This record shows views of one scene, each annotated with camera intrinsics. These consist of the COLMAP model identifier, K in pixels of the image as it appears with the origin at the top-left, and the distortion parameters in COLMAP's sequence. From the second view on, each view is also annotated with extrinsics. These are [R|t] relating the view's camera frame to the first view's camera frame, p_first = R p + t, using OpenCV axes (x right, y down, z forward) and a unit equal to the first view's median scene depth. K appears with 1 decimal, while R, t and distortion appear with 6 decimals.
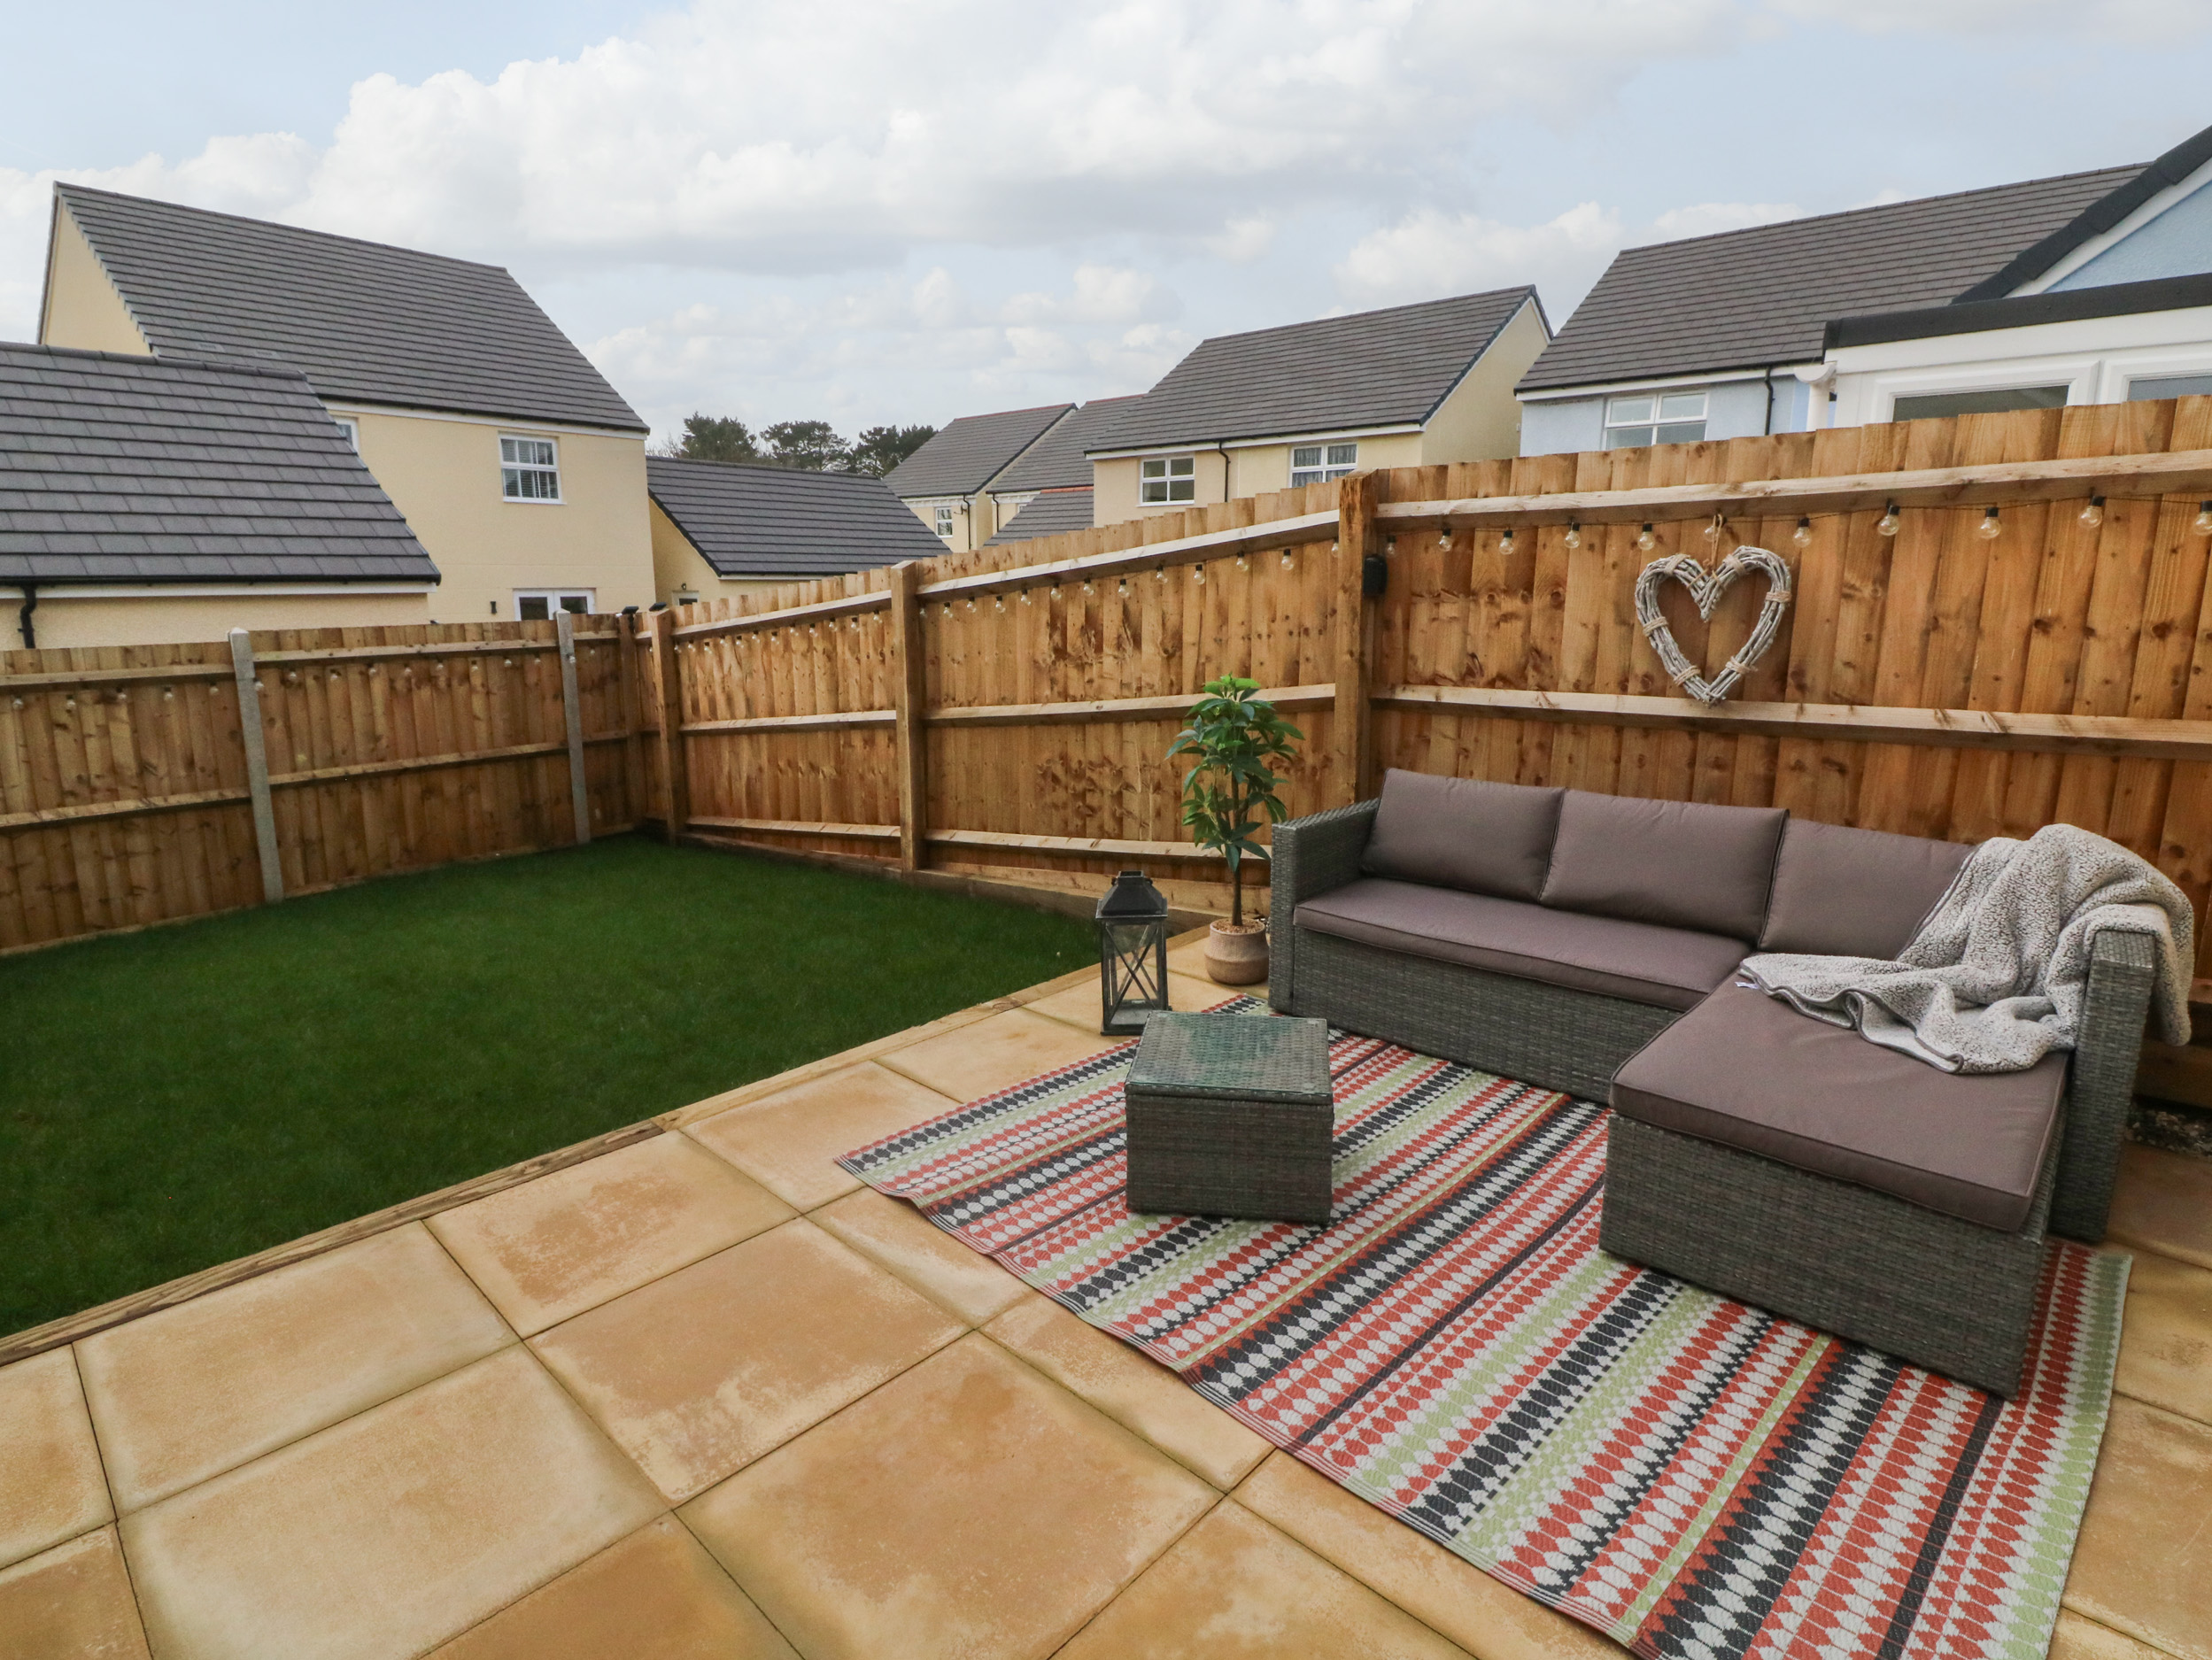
lens RADIAL K [[1141.5, 0, 1117.2], [0, 1141.5, 792.2], [0, 0, 1]] dist [0.002485, -0.015567]
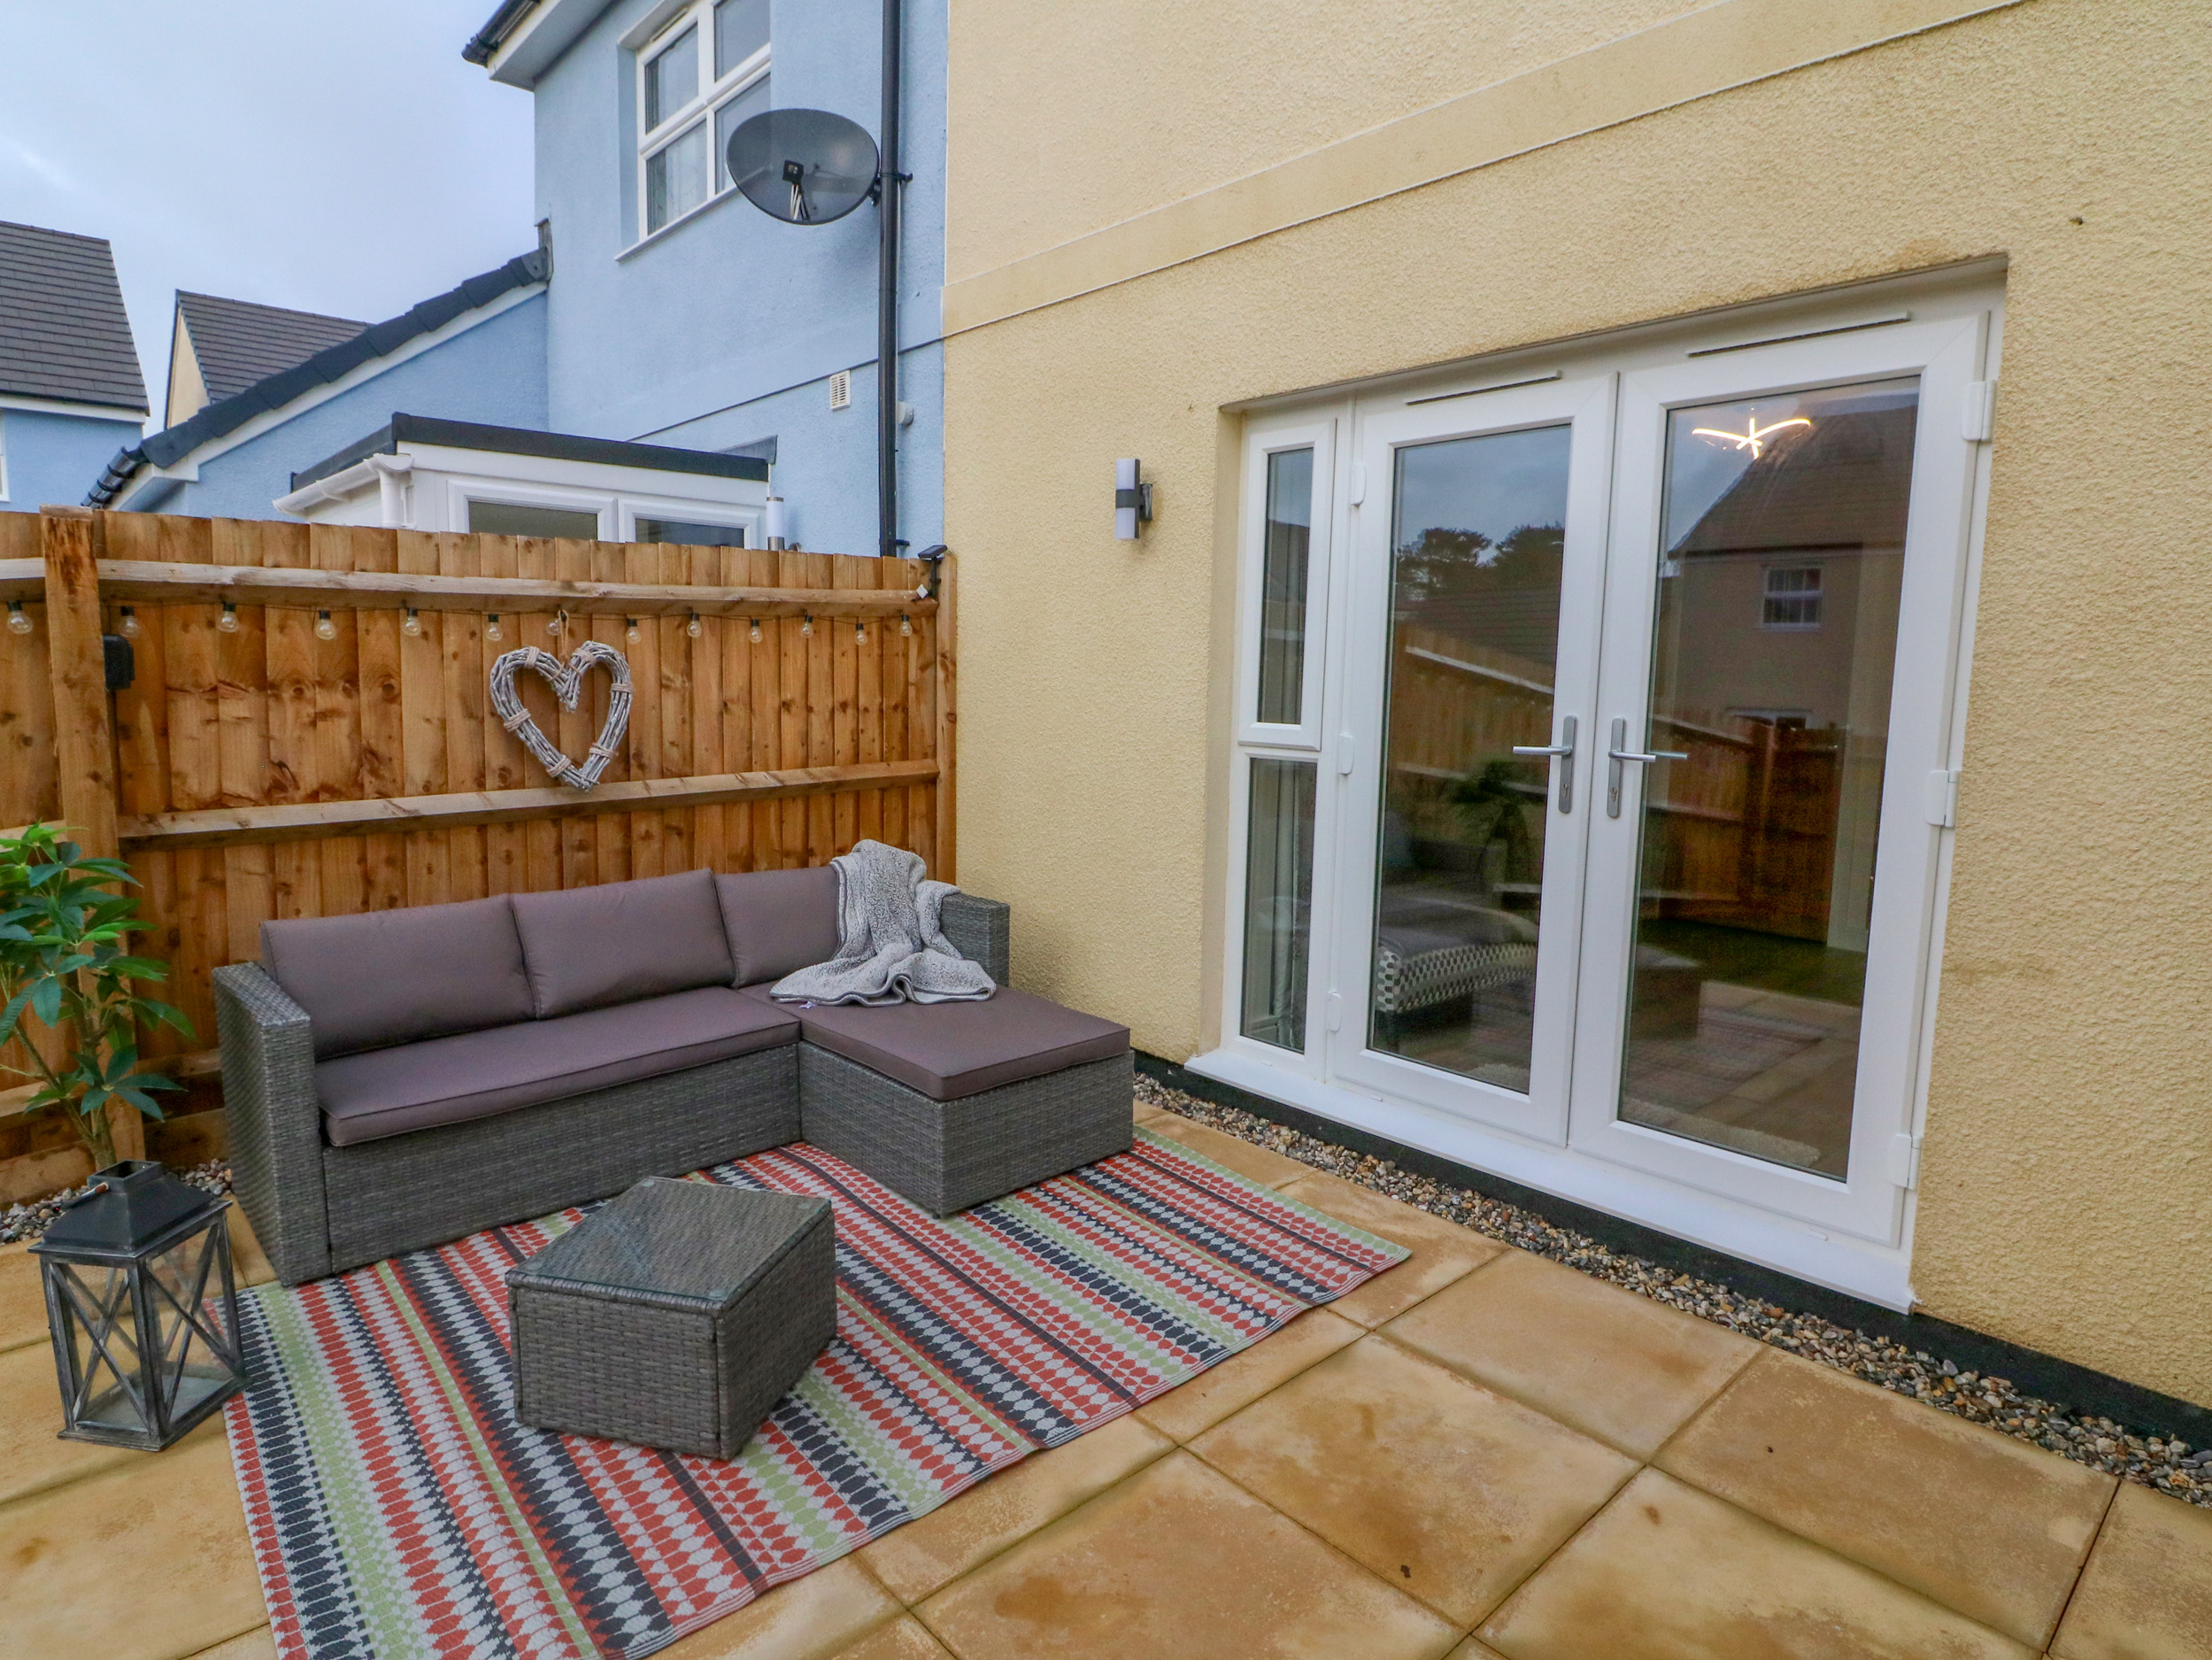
lens RADIAL K [[1235.6, 0, 1083.5], [0, 1235.6, 814.1], [0, 0, 1]] dist [0.001636, -0.018464]
pose [[0.087620, -0.114226, 0.989583, -0.367321], [0.166855, 0.981052, 0.098467, -0.058765], [-0.982081, 0.156489, 0.105019, 0.281925]]
